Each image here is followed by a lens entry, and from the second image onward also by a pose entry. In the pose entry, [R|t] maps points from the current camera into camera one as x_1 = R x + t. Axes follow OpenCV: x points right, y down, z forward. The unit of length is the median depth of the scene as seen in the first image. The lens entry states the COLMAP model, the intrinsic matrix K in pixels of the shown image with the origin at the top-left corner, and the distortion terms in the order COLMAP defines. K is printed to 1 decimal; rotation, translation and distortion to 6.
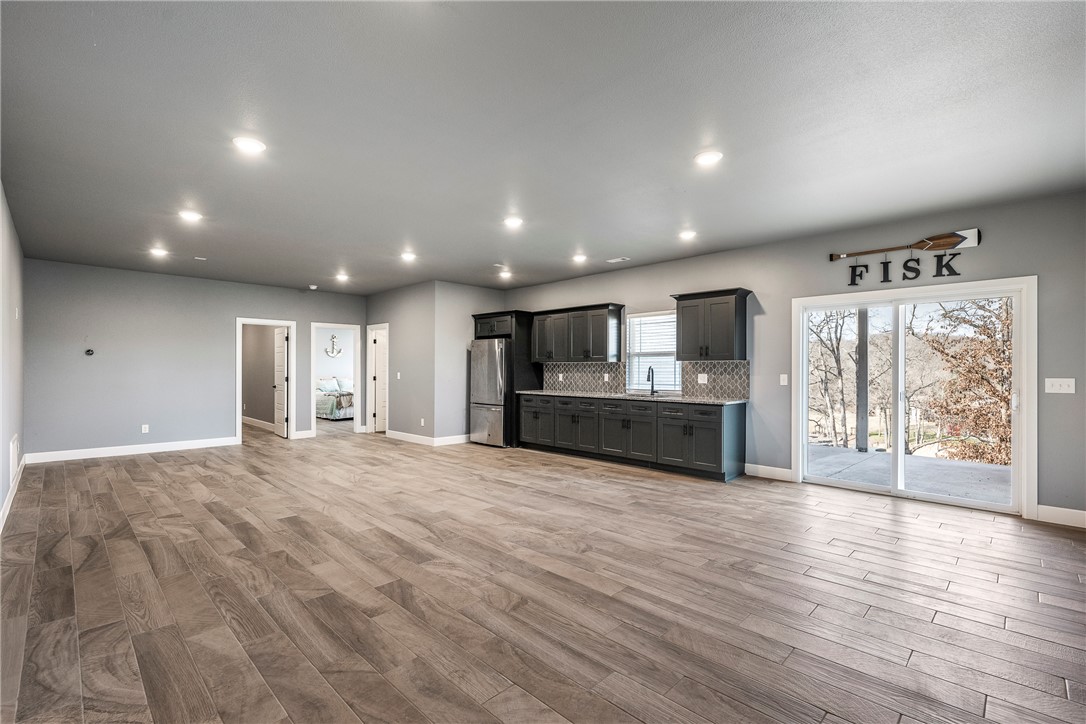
lens RADIAL K [[495.5, 0, 538.5], [0, 495.5, 363.8], [0, 0, 1]] dist [0.001603, -0.000115]
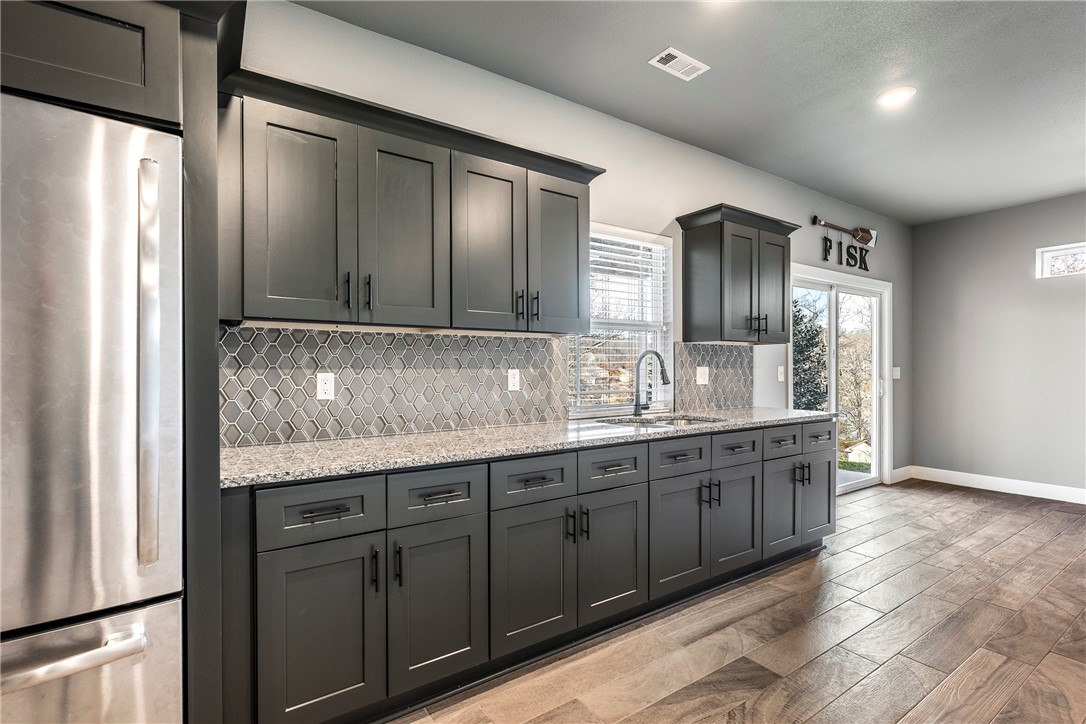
lens RADIAL K [[495.5, 0, 541.3], [0, 495.5, 368.2], [0, 0, 1]] dist [0.001603, -0.000115]
pose [[0.194603, 0.000455, 0.980882, -0.241401], [-0.001676, 0.999999, -0.000131, 0.022436], [-0.980881, -0.001619, 0.194603, 1.079194]]
